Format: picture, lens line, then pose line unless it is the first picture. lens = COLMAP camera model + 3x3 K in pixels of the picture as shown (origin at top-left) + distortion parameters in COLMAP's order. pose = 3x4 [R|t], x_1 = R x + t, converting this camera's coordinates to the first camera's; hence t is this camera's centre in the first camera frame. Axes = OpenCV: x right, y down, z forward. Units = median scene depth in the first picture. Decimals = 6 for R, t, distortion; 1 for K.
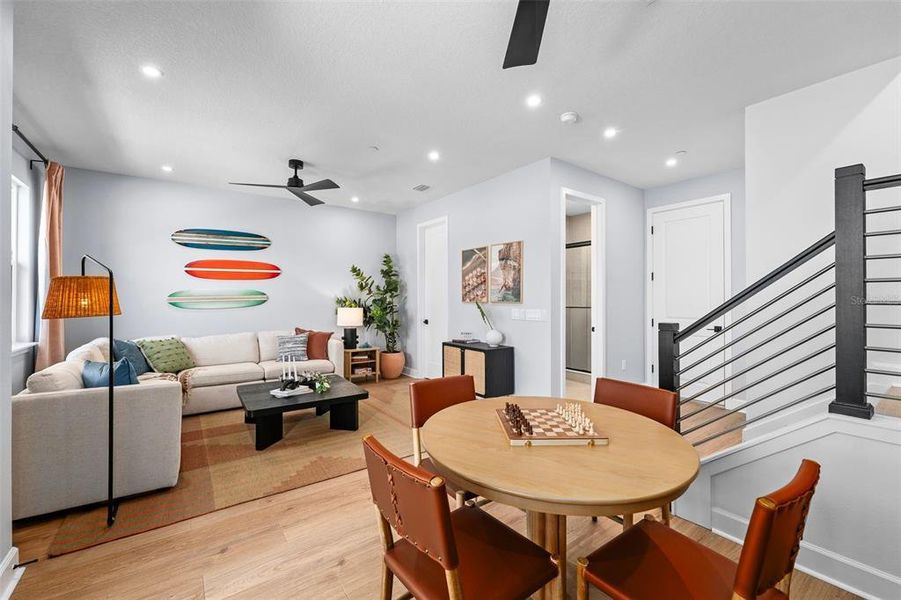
lens RADIAL K [[365.0, 0, 450.4], [0, 365.0, 301.1], [0, 0, 1]] dist [0.007596, 0.000101]
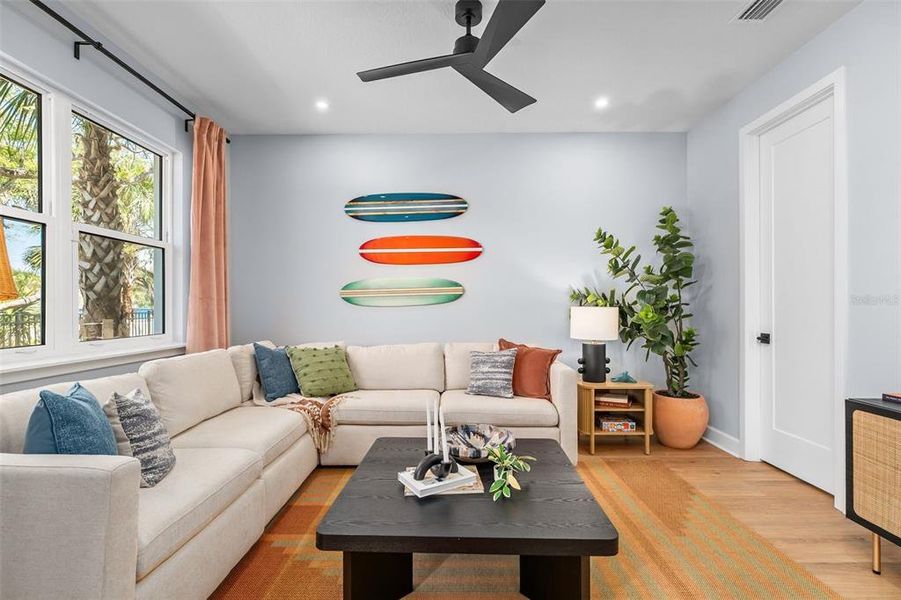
lens RADIAL K [[400.0, 0, 455.0], [0, 400.0, 308.8], [0, 0, 1]] dist [-0.001751, -0.000181]
pose [[0.795764, 0.000254, -0.605607, -0.076382], [-0.000347, 1.000000, -0.000036, 0.021450], [0.605607, 0.000238, 0.795764, 0.394319]]
